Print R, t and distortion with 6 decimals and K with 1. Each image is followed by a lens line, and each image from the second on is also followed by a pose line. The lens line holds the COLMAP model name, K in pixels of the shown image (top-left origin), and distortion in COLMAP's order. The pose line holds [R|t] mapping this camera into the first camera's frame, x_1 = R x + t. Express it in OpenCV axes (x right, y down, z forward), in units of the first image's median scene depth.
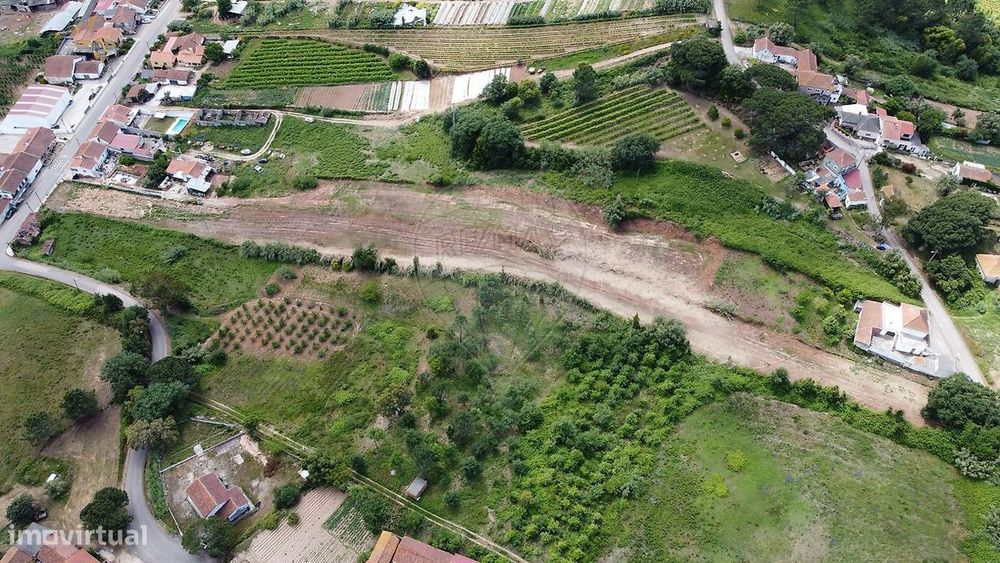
lens RADIAL K [[756.3, 0, 499.1], [0, 756.3, 276.0], [0, 0, 1]] dist [0.008865, -0.011332]
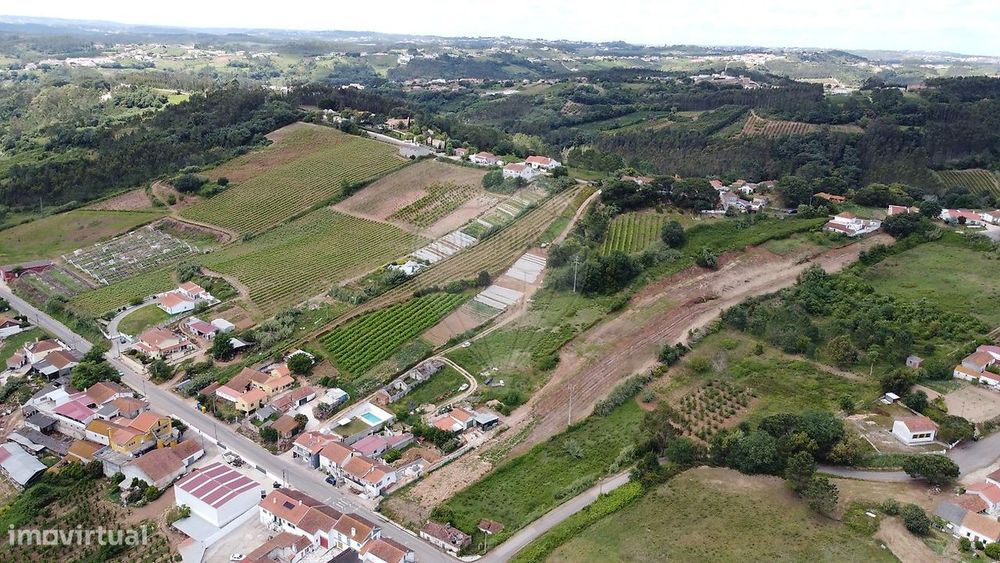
lens RADIAL K [[756.3, 0, 501.7], [0, 756.3, 279.5], [0, 0, 1]] dist [0.008865, -0.011332]
pose [[0.498245, -0.302109, 0.812701, -1.126274], [0.662065, 0.737797, -0.131630, -0.114361], [-0.559841, 0.603644, 0.567619, 0.367571]]
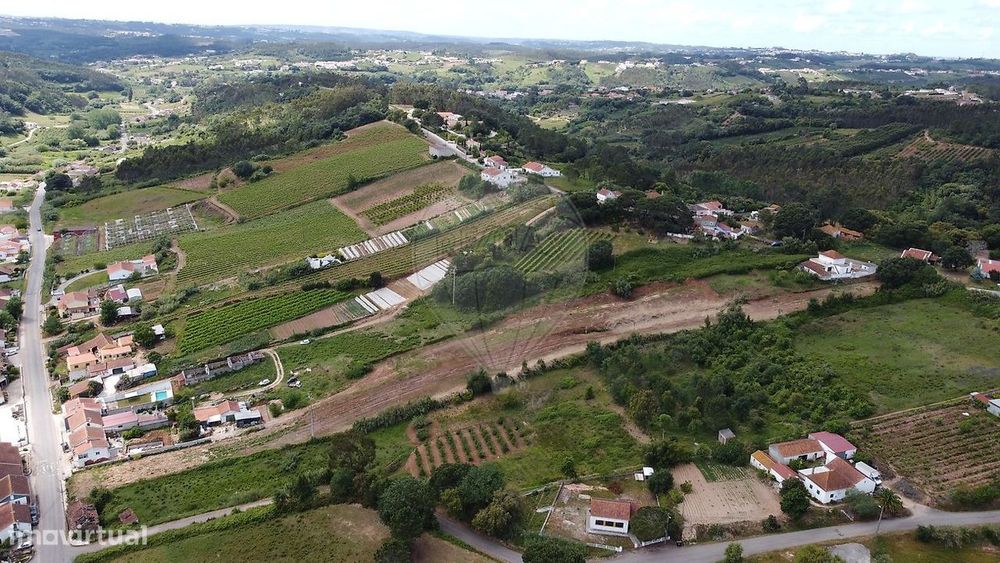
lens RADIAL K [[756.3, 0, 499.8], [0, 756.3, 279.9], [0, 0, 1]] dist [0.008865, -0.011332]
pose [[0.770321, -0.220310, 0.598389, -0.692971], [0.492643, 0.801434, -0.339125, 0.214793], [-0.404857, 0.556027, 0.725896, 0.127558]]
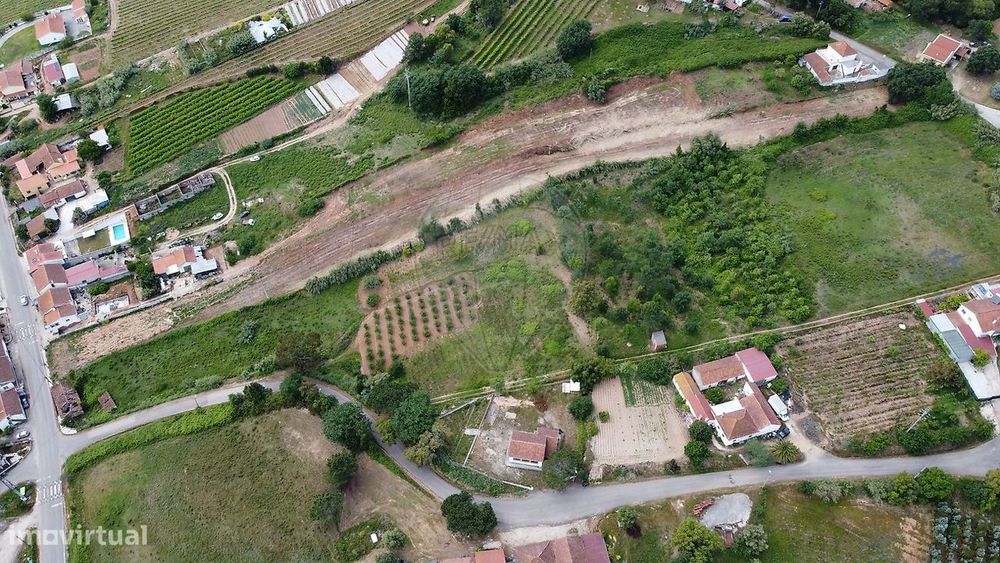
lens RADIAL K [[756.3, 0, 499.7], [0, 756.3, 277.1], [0, 0, 1]] dist [0.008865, -0.011332]
pose [[0.788037, -0.501120, 0.357598, -0.463384], [0.492150, 0.861765, 0.123087, -0.045836], [-0.369846, 0.078995, 0.925729, 0.006430]]
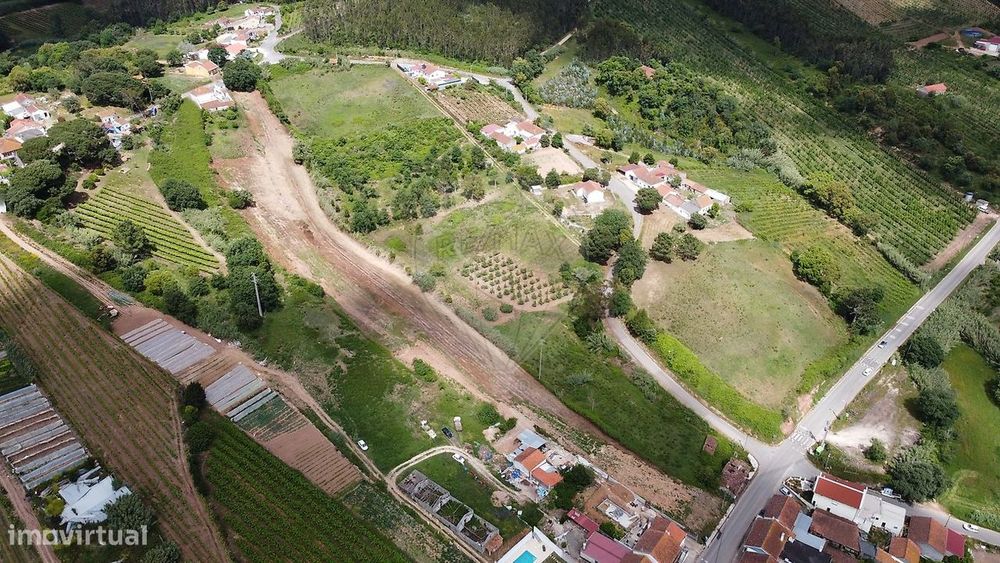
lens RADIAL K [[756.3, 0, 499.6], [0, 756.3, 276.9], [0, 0, 1]] dist [0.008865, -0.011332]
pose [[-0.862729, -0.315682, 0.395024, -0.648308], [0.360085, 0.164931, 0.918225, -0.919616], [-0.355019, 0.934421, -0.028618, 0.900328]]
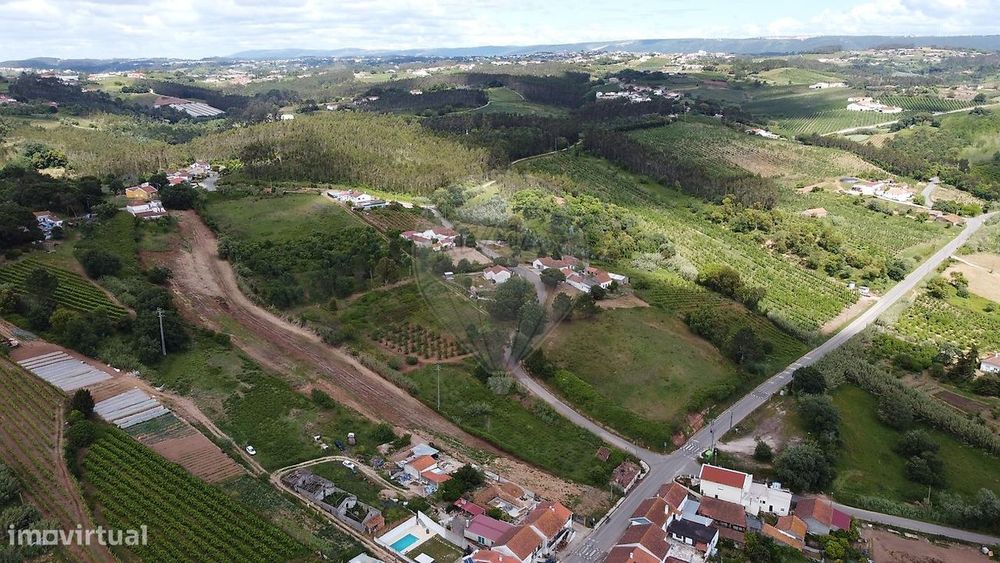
lens RADIAL K [[756.3, 0, 498.5], [0, 756.3, 278.7], [0, 0, 1]] dist [0.008865, -0.011332]
pose [[-0.890143, -0.171273, 0.422268, -0.797394], [0.324113, 0.413406, 0.850909, -0.876997], [-0.320306, 0.894293, -0.312479, 1.093928]]
